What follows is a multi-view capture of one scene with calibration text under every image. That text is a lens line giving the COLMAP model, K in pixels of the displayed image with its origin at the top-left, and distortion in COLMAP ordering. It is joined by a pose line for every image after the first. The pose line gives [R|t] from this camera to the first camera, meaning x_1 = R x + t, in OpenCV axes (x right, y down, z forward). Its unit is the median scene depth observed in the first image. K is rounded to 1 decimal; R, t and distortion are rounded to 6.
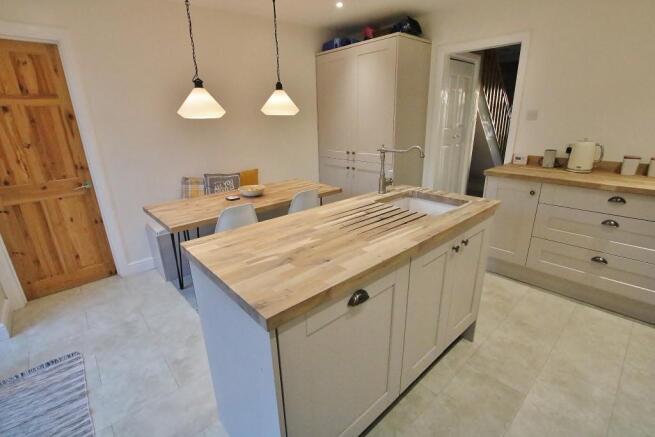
lens RADIAL K [[306.1, 0, 327.5], [0, 306.1, 218.5], [0, 0, 1]] dist [-0.021722, 0.000099]
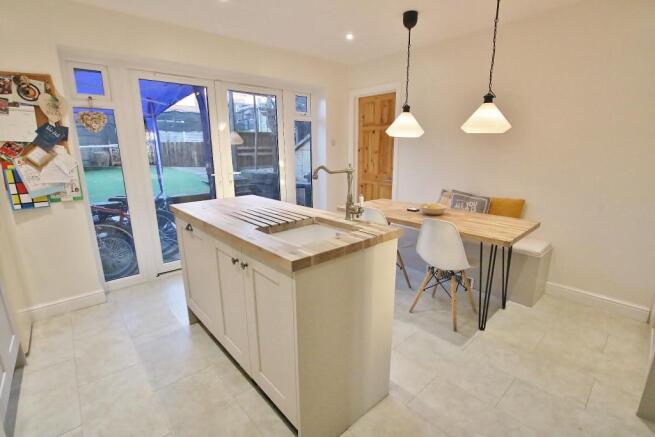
lens RADIAL K [[306.1, 0, 327.5], [0, 306.1, 218.5], [0, 0, 1]] dist [-0.021722, 0.000099]
pose [[-0.003959, 0.247886, -0.968781, 0.794754], [-0.310495, 0.920601, 0.236827, -0.211816], [0.950567, 0.301739, 0.073323, 0.682282]]
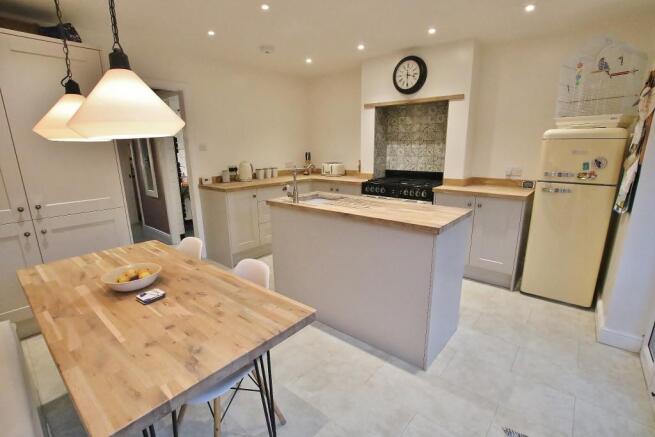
lens RADIAL K [[306.1, 0, 327.5], [0, 306.1, 218.5], [0, 0, 1]] dist [-0.021722, 0.000099]
pose [[-0.138938, -0.203963, 0.969069, -0.855437], [0.325763, 0.914687, 0.239222, -0.220849], [-0.935187, 0.348924, -0.060641, 0.753285]]
